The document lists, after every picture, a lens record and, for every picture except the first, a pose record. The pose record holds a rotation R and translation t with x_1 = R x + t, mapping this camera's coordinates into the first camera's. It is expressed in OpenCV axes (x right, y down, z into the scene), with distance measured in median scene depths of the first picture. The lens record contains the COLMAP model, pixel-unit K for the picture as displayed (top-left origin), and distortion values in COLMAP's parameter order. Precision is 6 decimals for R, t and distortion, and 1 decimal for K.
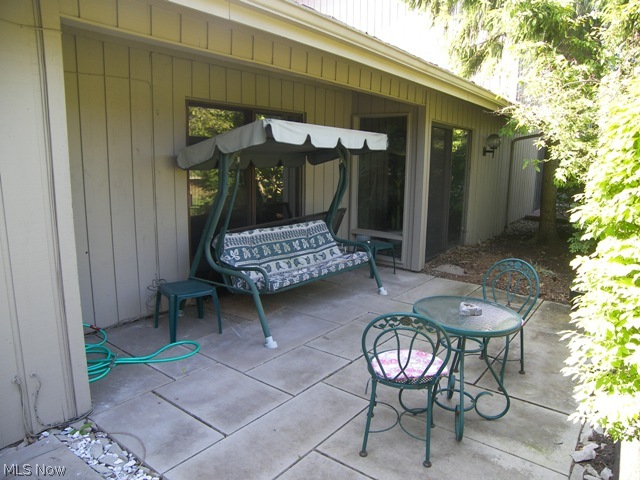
lens RADIAL K [[445.8, 0, 320.0], [0, 445.8, 240.0], [0, 0, 1]] dist [-0.119686, 0.076657]
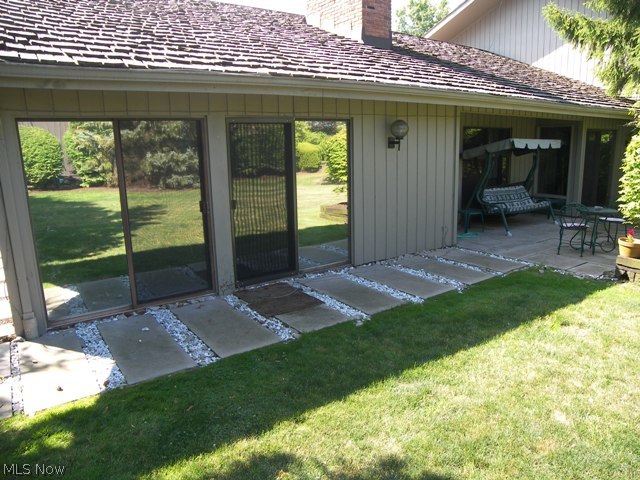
lens RADIAL K [[445.8, 0, 320.0], [0, 445.8, 240.0], [0, 0, 1]] dist [-0.119686, 0.076657]
pose [[0.954455, 0.023969, -0.297390, -0.280454], [-0.016763, 0.999501, 0.026758, 0.163058], [0.297883, -0.020554, 0.954381, -1.106344]]
